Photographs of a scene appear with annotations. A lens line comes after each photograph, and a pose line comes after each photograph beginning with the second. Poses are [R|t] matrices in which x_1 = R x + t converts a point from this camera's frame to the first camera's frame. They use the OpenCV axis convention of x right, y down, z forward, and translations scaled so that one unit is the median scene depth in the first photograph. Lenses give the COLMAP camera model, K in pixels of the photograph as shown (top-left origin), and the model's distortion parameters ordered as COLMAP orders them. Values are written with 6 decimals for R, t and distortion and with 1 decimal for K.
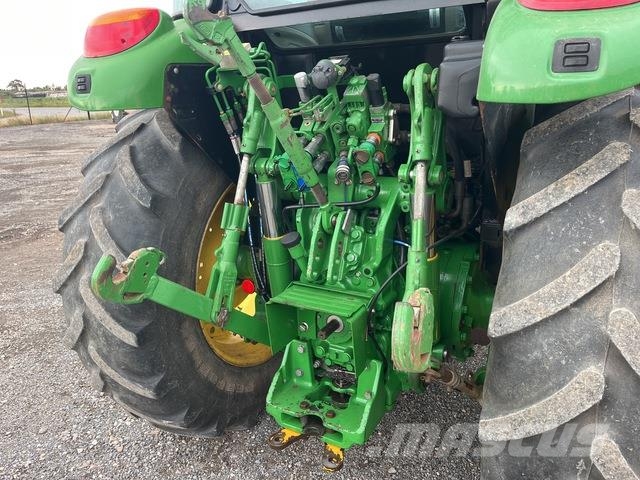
lens RADIAL K [[499.2, 0, 297.2], [0, 499.2, 238.6], [0, 0, 1]] dist [0.065377, -0.003176]
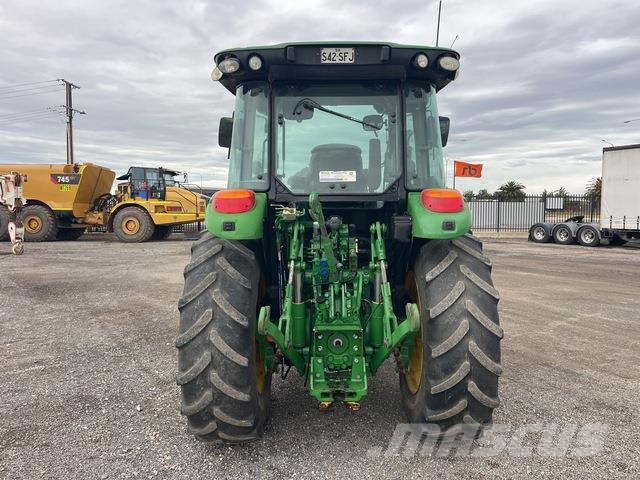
lens RADIAL K [[480.1, 0, 317.5], [0, 480.1, 243.1], [0, 0, 1]] dist [0.081401, -0.098221]
pose [[0.867296, 0.003571, 0.497780, -1.033412], [0.114141, 0.971906, -0.205843, 0.183783], [-0.484531, 0.235344, 0.842522, -0.723881]]
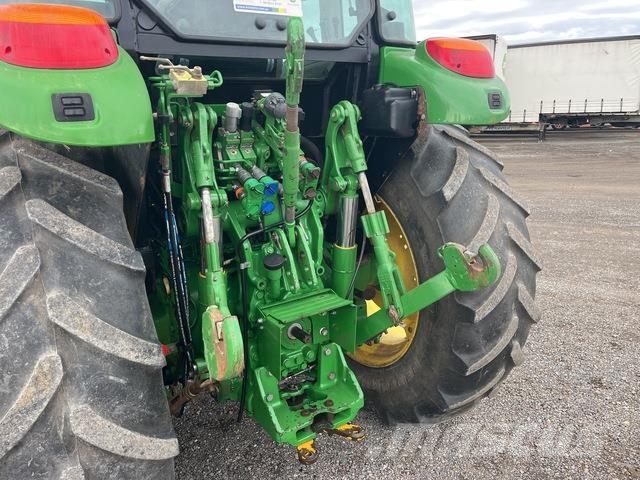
lens RADIAL K [[480.1, 0, 317.5], [0, 480.1, 243.1], [0, 0, 1]] dist [0.081401, -0.098221]
pose [[0.446988, -0.204528, 0.870845, -0.850059], [0.272652, 0.958339, 0.085129, -0.097462], [-0.851976, 0.199386, 0.484131, 0.446696]]
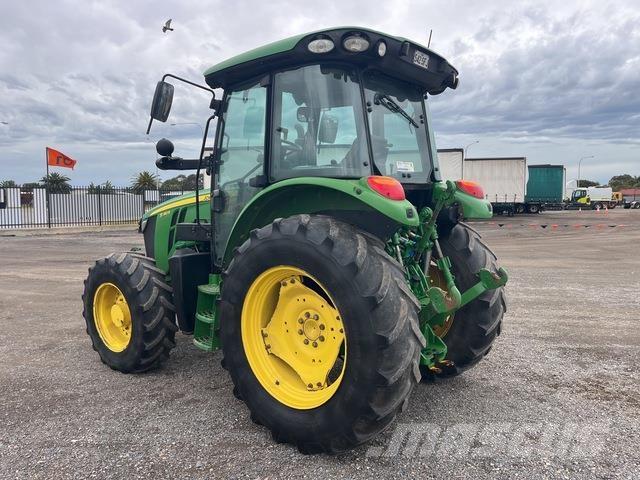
lens RADIAL K [[485.0, 0, 320.0], [0, 485.0, 240.0], [0, 0, 1]] dist [0.012679, 0.001574]
pose [[0.151617, -0.044128, 0.987454, -2.301268], [0.294131, 0.955762, -0.002450, -0.297750], [-0.943663, 0.290813, 0.157889, 1.056032]]
